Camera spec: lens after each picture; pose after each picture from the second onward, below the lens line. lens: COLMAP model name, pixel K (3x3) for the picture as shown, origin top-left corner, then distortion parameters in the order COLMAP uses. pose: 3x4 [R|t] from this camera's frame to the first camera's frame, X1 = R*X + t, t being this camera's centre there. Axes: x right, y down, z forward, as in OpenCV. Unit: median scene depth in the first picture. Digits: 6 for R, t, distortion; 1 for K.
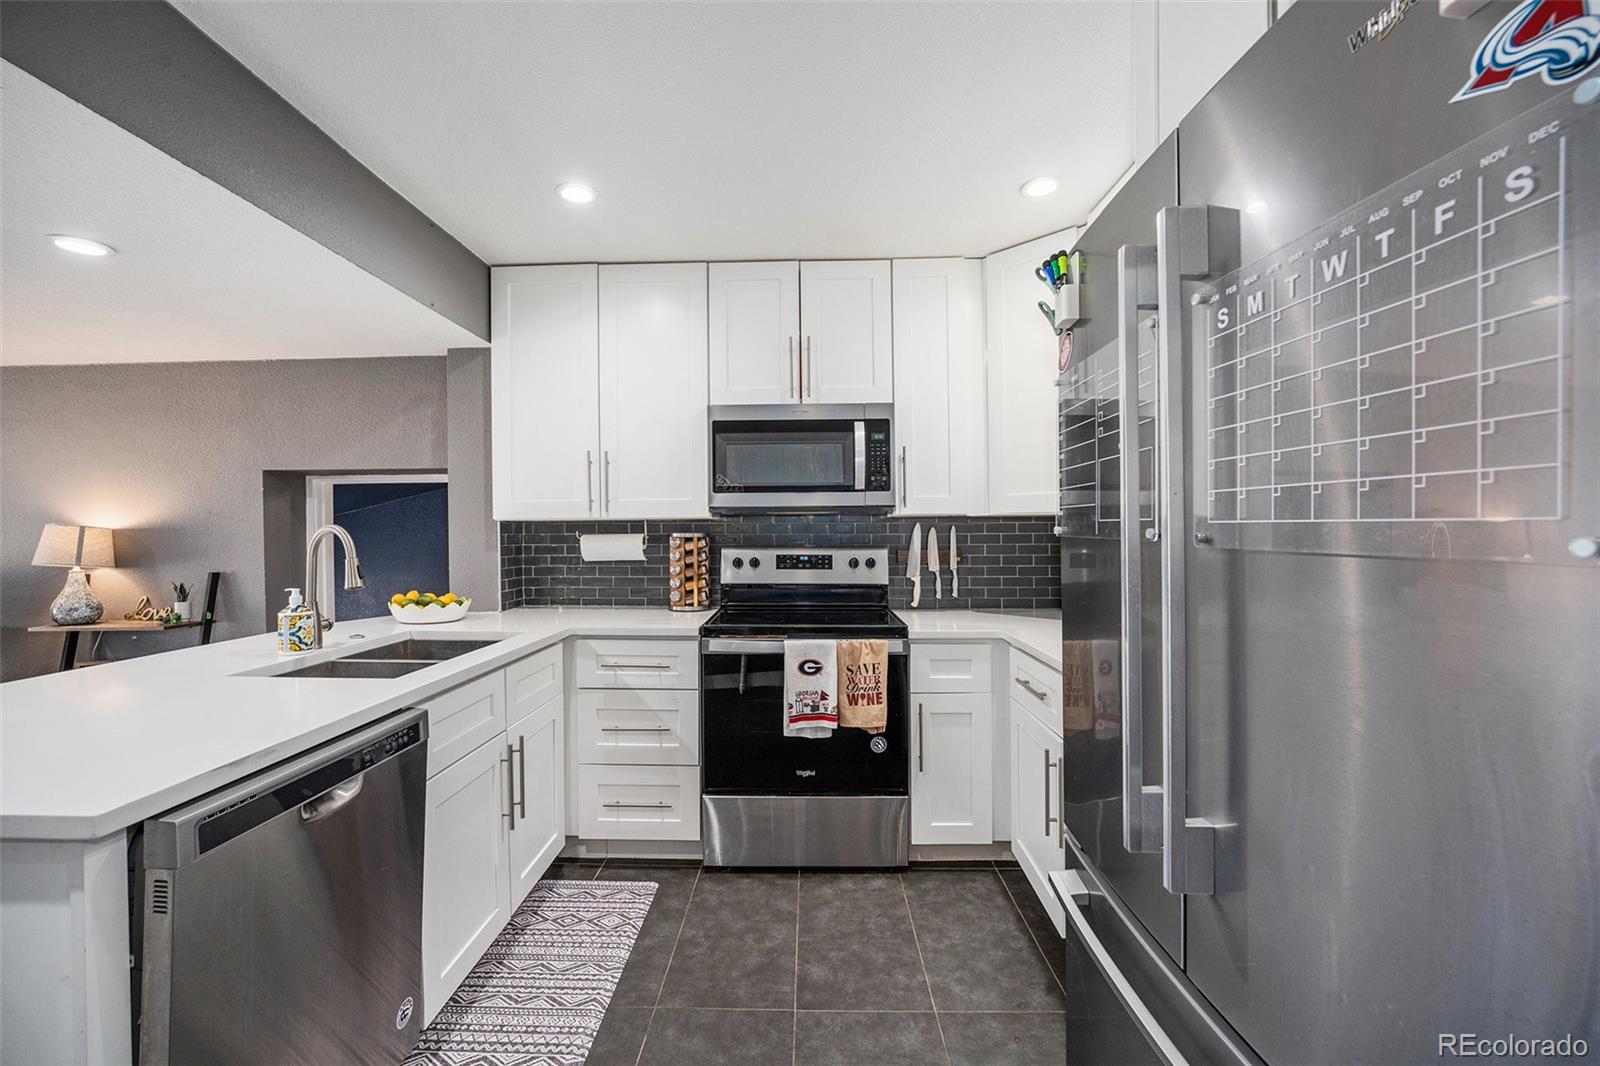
lens RADIAL K [[669.7, 0, 814.0], [0, 669.7, 529.9], [0, 0, 1]] dist [-0.019212, 0.001718]
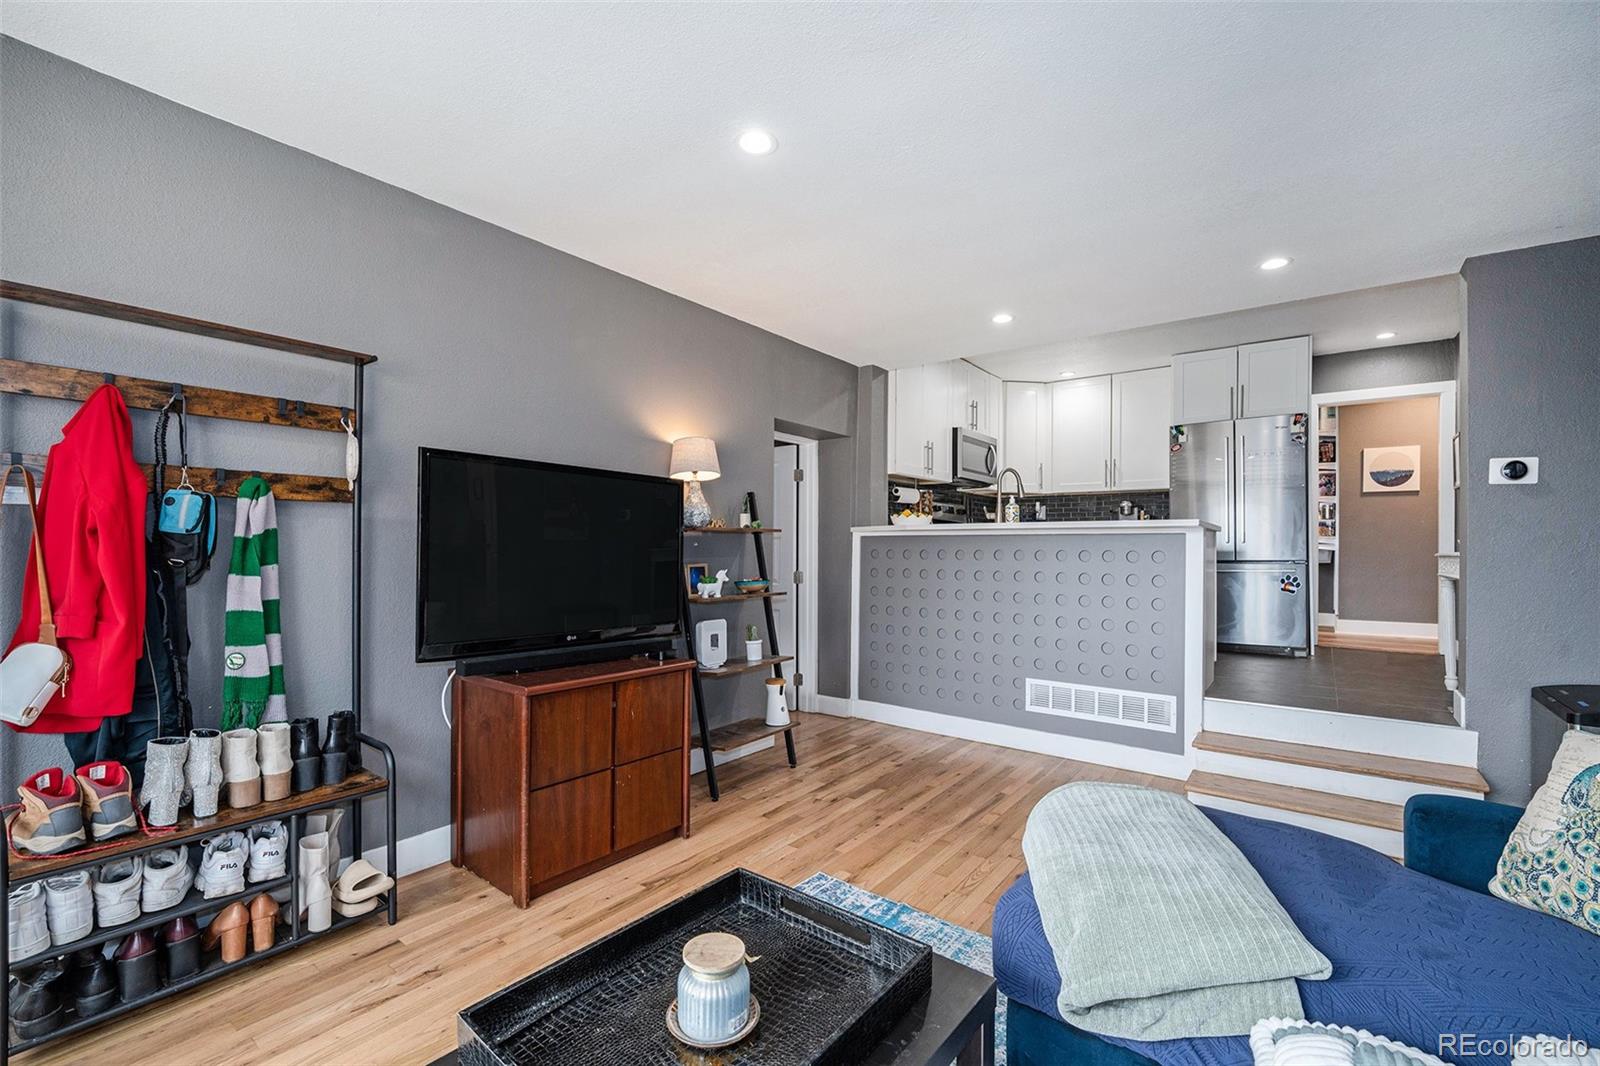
lens RADIAL K [[669.7, 0, 824.0], [0, 669.7, 536.8], [0, 0, 1]] dist [-0.019212, 0.001718]
pose [[0.592249, 0.024351, 0.805387, -2.027570], [-0.011875, 0.999698, -0.021494, 0.188955], [-0.805667, 0.003166, 0.592360, 0.146233]]
